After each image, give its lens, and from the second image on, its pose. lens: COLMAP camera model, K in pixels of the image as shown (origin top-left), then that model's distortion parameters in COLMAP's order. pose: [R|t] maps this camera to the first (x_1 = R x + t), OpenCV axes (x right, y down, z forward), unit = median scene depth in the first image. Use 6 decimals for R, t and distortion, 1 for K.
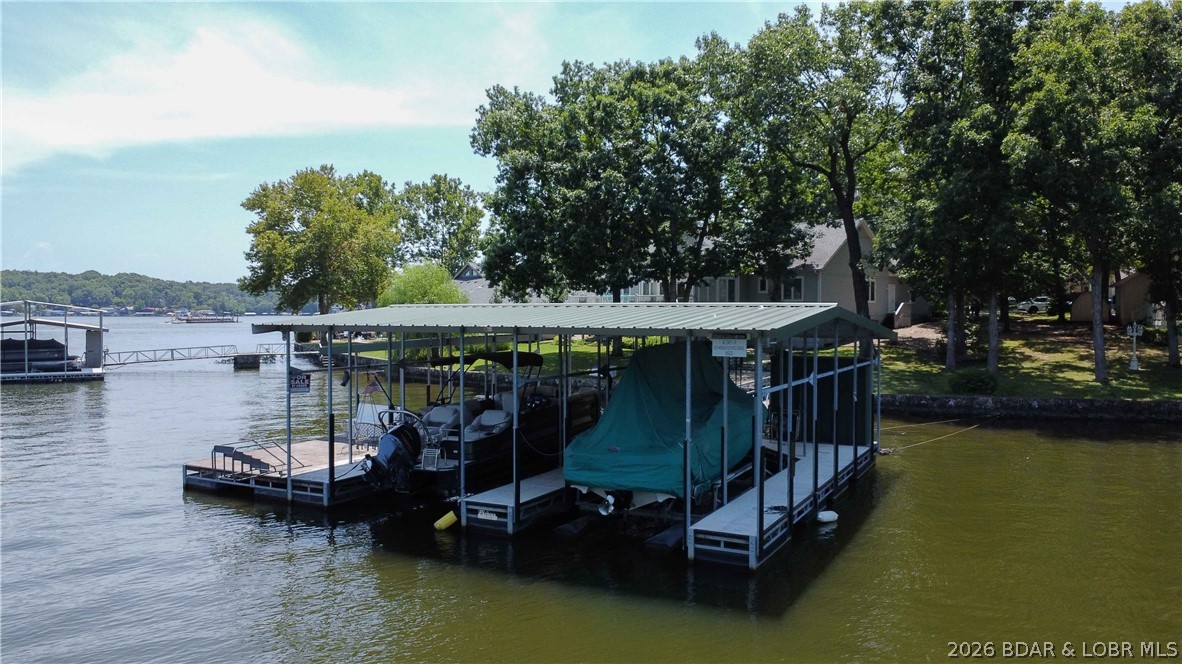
lens RADIAL K [[875.3, 0, 591.0], [0, 875.3, 332.0], [0, 0, 1]] dist [0.002755, -0.002696]
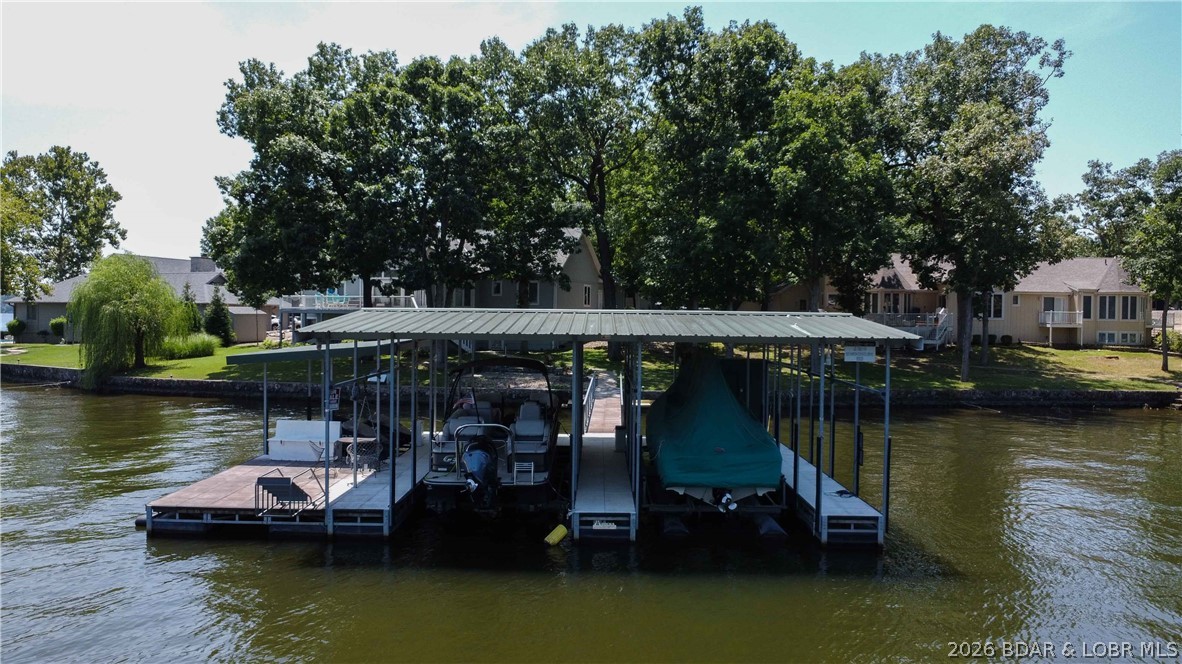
lens RADIAL K [[888.6, 0, 593.9], [0, 888.6, 329.5], [0, 0, 1]] dist [-0.002356, -0.082076]
pose [[0.890195, -0.000900, 0.455579, -0.266534], [0.001966, 0.999996, -0.001867, -0.004850], [-0.455575, 0.002558, 0.890194, 0.049219]]
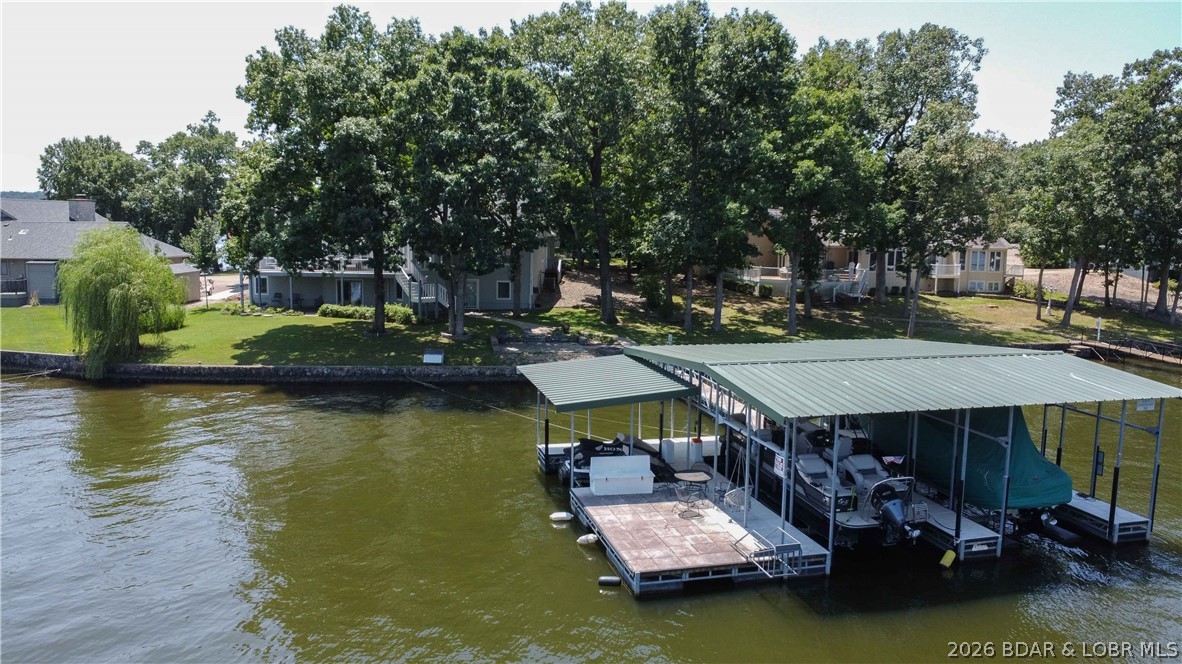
lens RADIAL K [[880.2, 0, 591.0], [0, 880.2, 332.0], [0, 0, 1]] dist [-0.035313, -0.001415]
pose [[0.732964, -0.079795, 0.675571, -0.617312], [0.002269, 0.993378, 0.114872, -0.112156], [-0.680264, -0.082664, 0.728291, 0.221606]]
